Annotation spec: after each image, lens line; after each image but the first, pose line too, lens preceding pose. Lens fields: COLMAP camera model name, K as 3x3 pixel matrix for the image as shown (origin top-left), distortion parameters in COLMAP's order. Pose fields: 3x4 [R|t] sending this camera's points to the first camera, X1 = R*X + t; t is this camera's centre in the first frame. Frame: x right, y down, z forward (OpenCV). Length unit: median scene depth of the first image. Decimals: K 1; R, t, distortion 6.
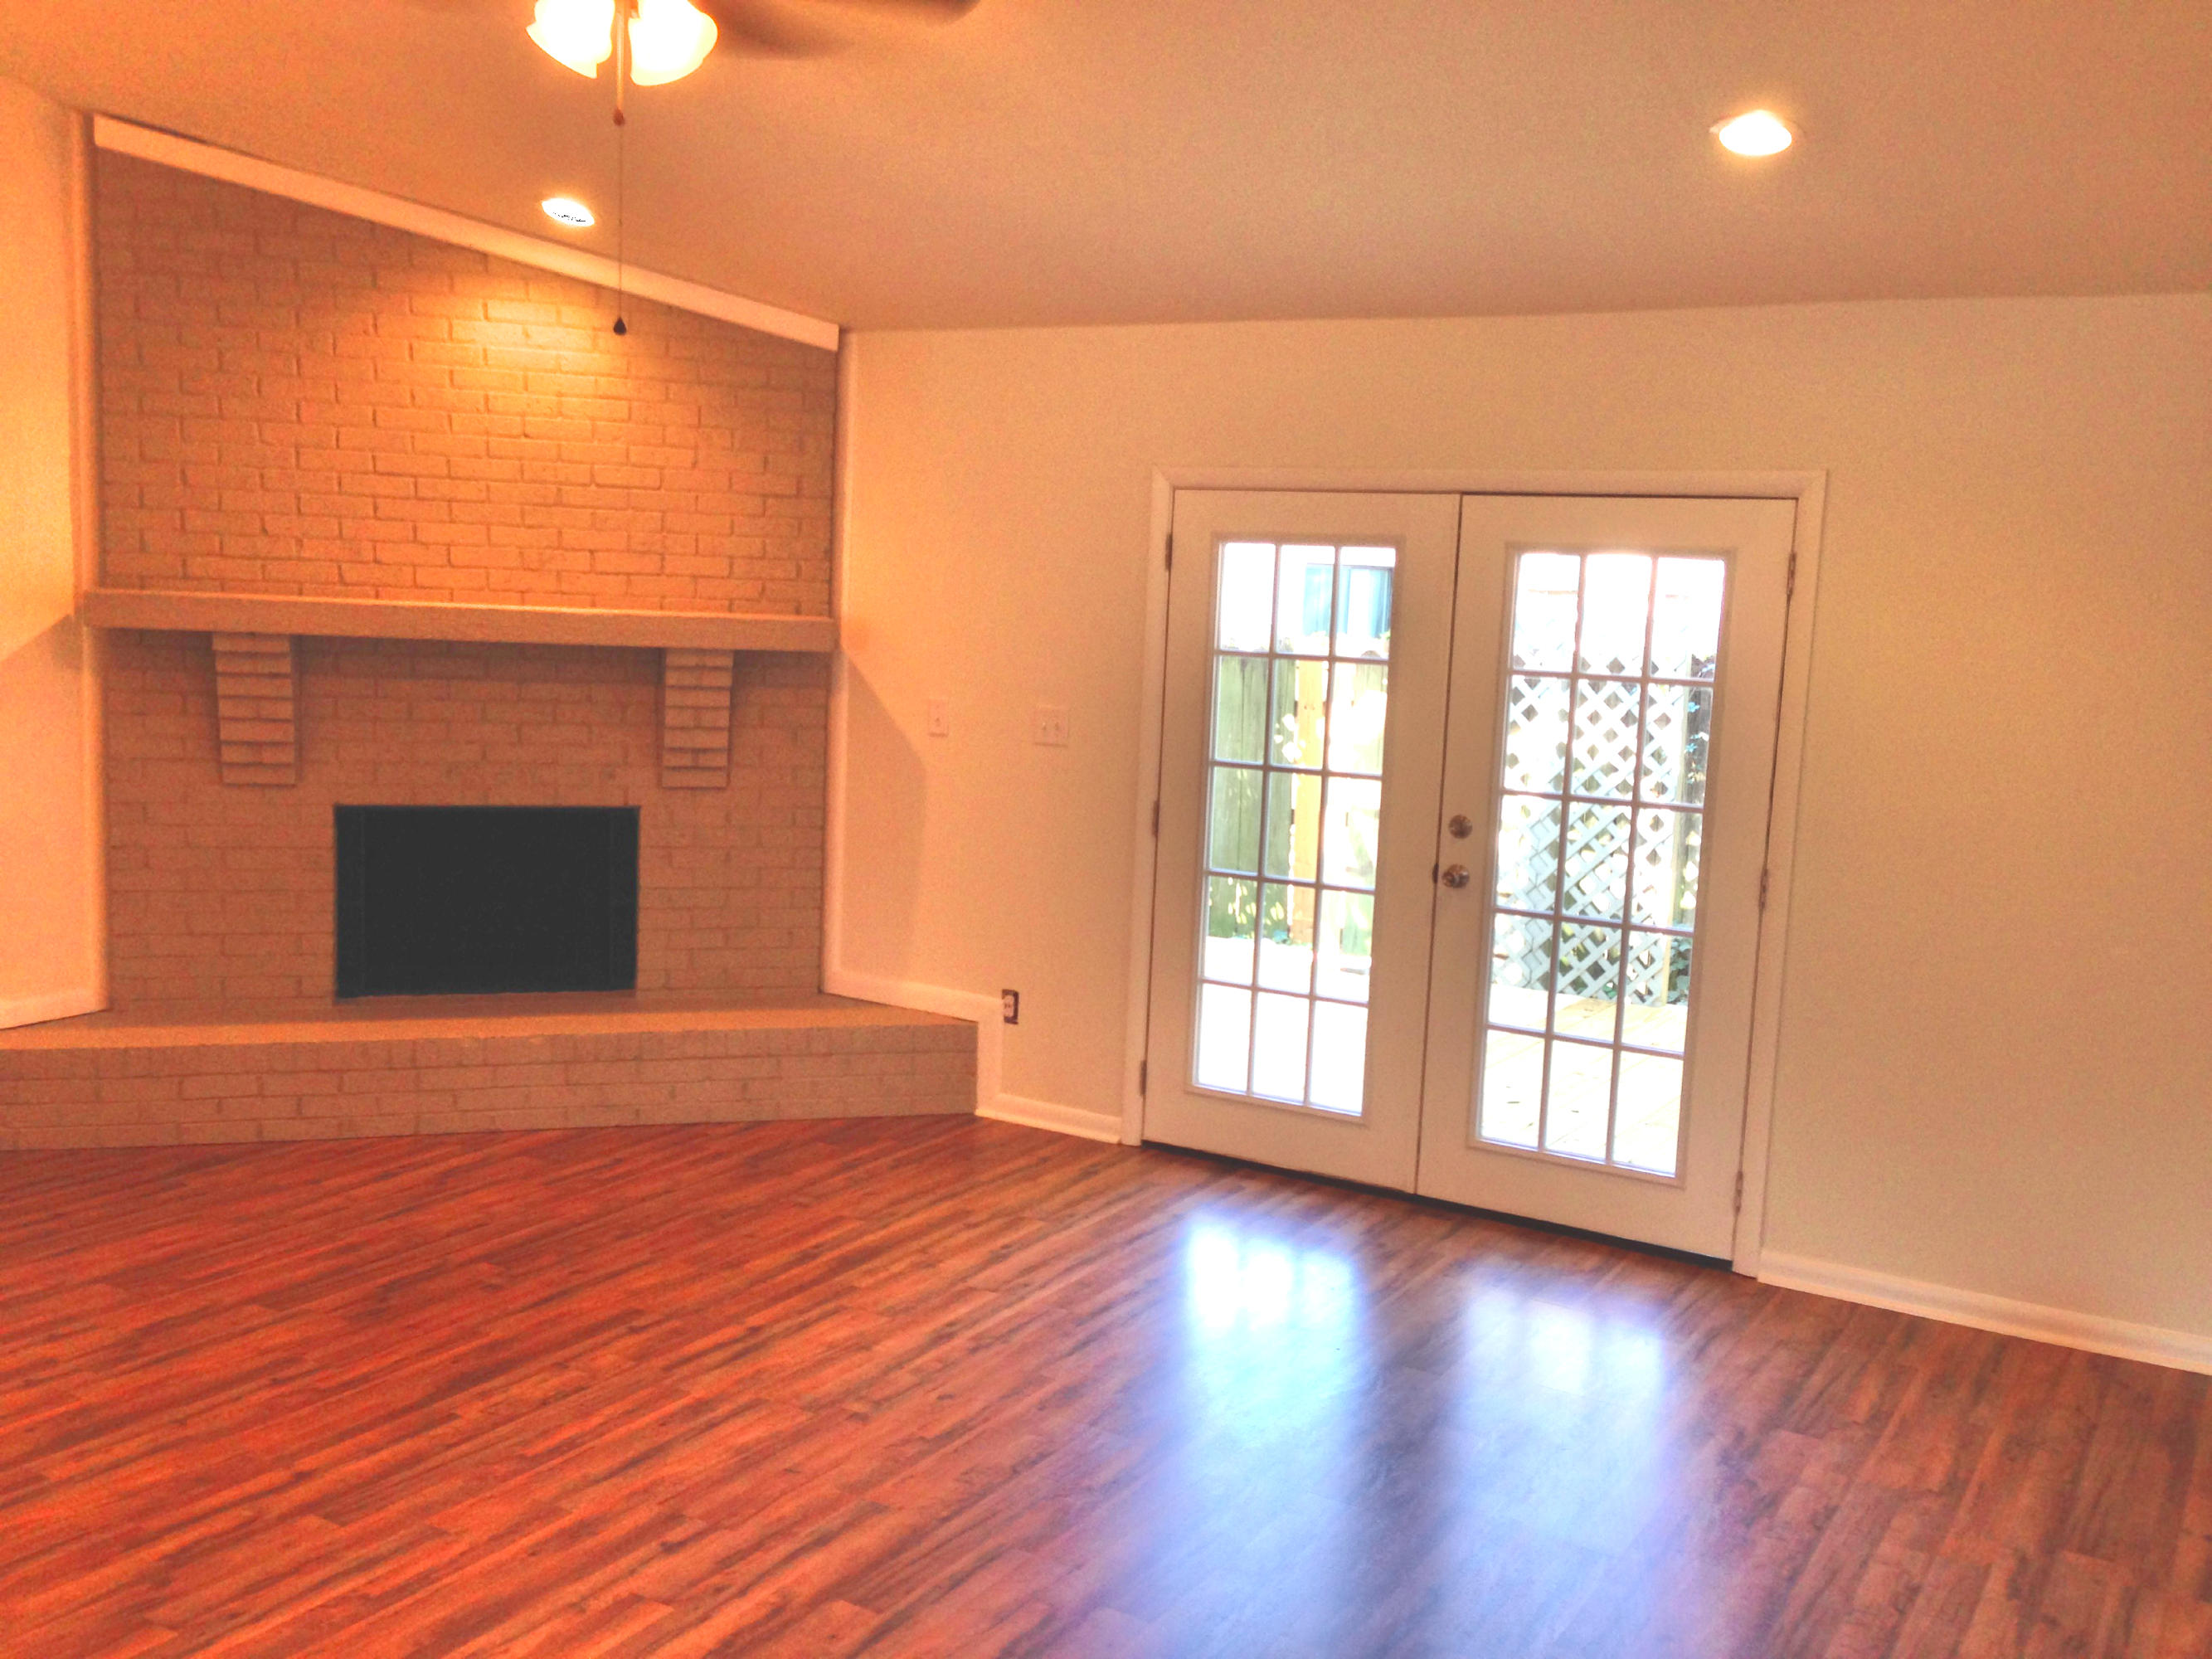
lens RADIAL K [[2054.2, 0, 1115.7], [0, 2054.2, 829.5], [0, 0, 1]] dist [0.046723, 0.000000]
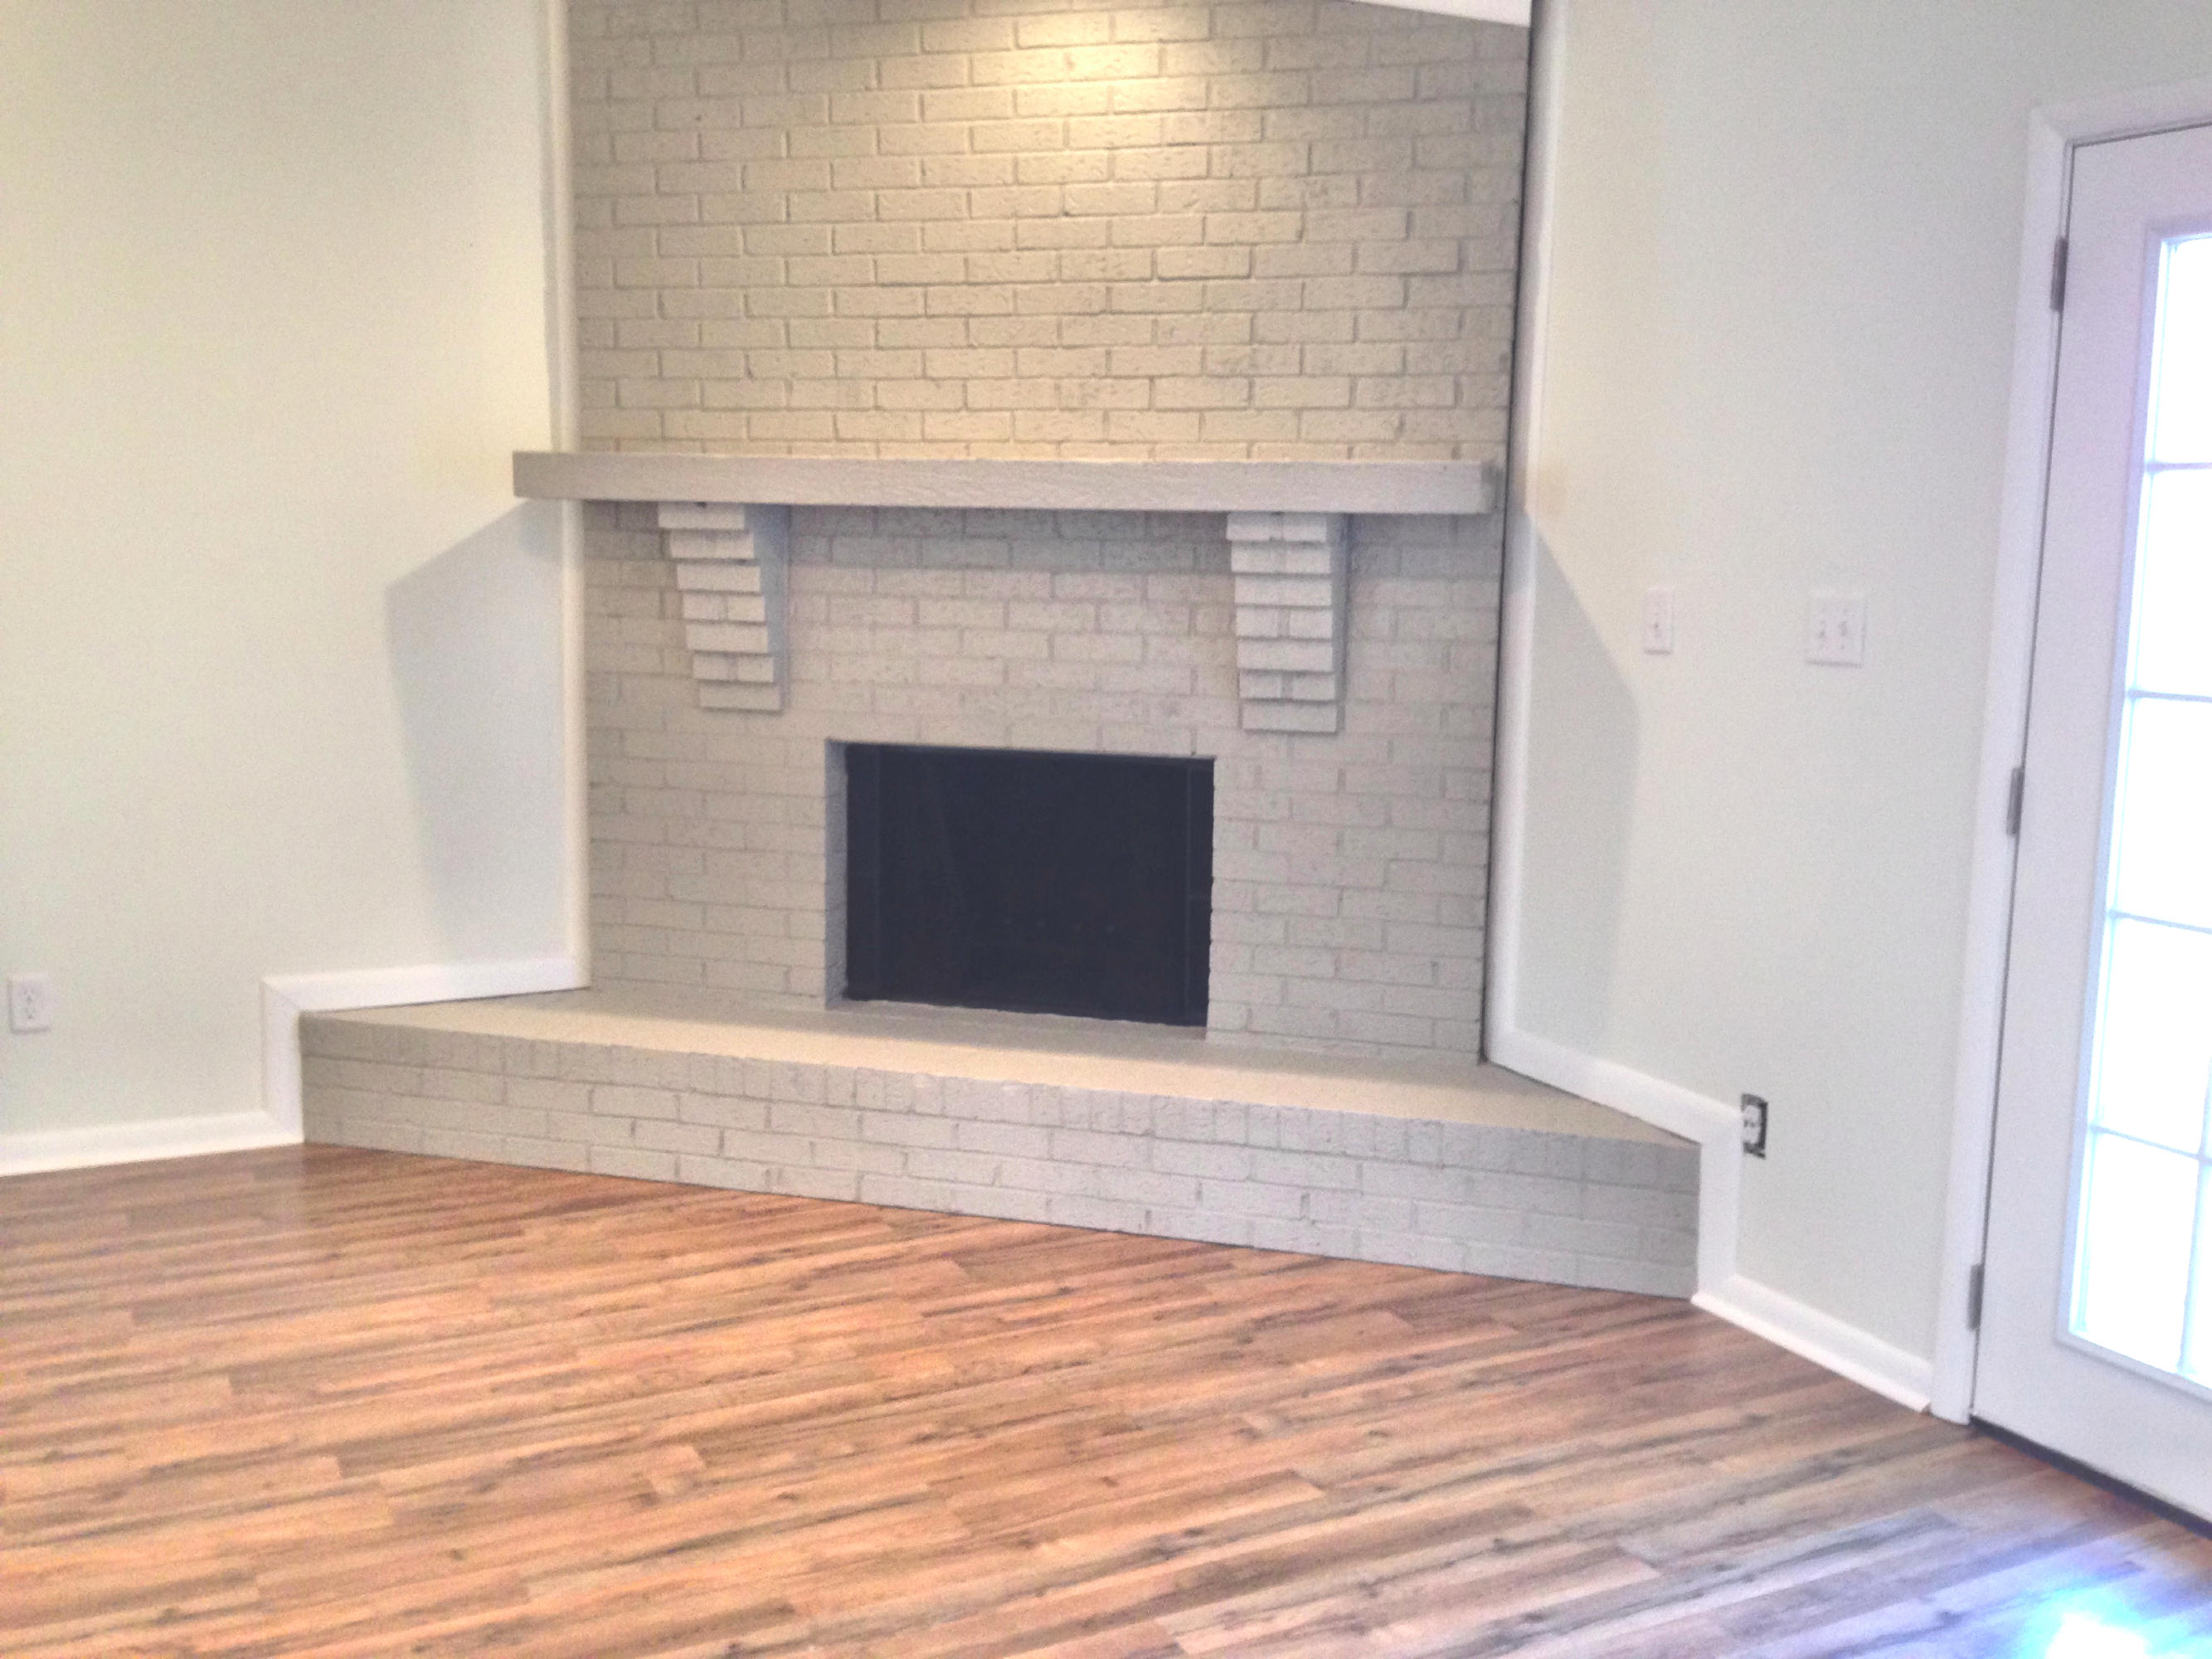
lens RADIAL K [[2054.2, 0, 1086.8], [0, 2054.2, 820.3], [0, 0, 1]] dist [0.046723, 0.000000]
pose [[0.840406, 0.045460, -0.540047, 0.102549], [-0.050594, 0.998705, 0.005336, 0.008116], [0.539590, 0.022838, 0.841618, 0.429935]]
